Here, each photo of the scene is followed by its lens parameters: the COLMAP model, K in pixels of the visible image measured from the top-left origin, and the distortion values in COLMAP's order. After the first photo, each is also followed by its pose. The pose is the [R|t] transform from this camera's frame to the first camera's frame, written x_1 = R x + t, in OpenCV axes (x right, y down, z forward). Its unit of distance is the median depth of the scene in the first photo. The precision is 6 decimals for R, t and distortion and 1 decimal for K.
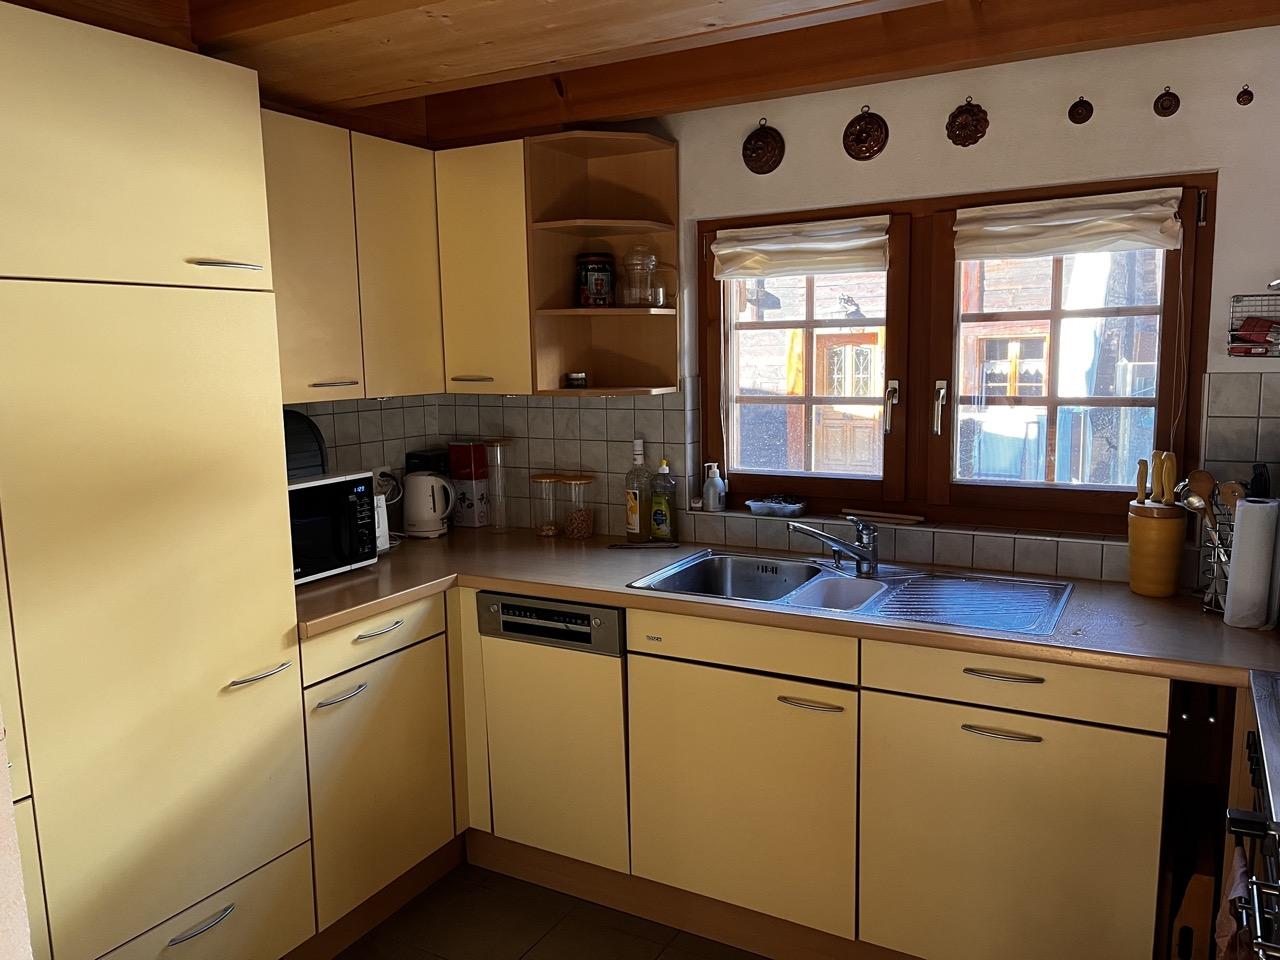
lens RADIAL K [[961.8, 0, 640.1], [0, 961.8, 482.0], [0, 0, 1]] dist [0.048354, -0.063172]
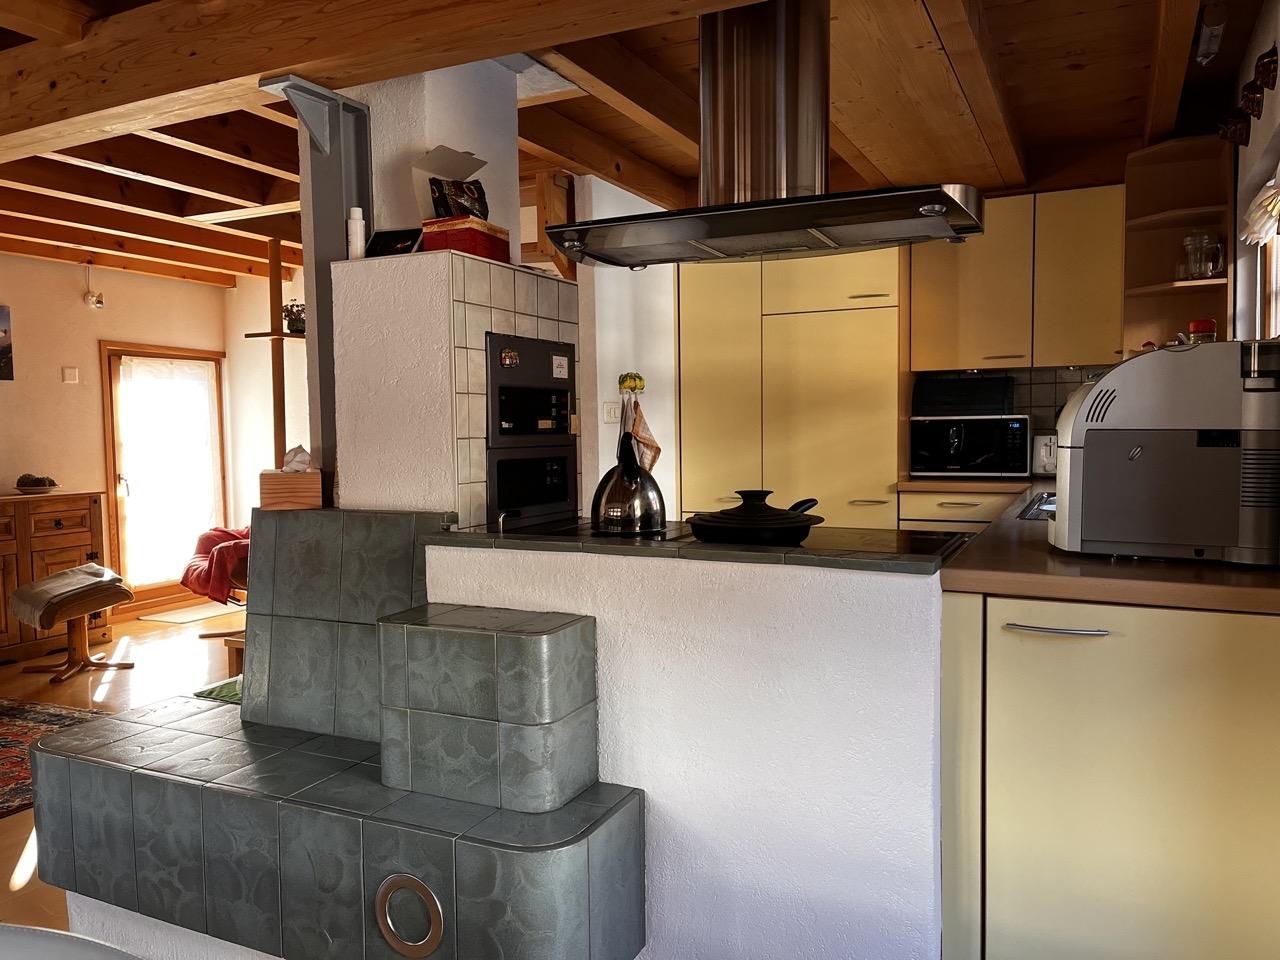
lens RADIAL K [[961.8, 0, 631.9], [0, 961.8, 480.0], [0, 0, 1]] dist [0.048354, -0.063172]
pose [[0.057101, 0.078955, -0.995241, 1.213235], [-0.125176, 0.989568, 0.071323, 0.059622], [0.990490, 0.120508, 0.066388, 0.304382]]
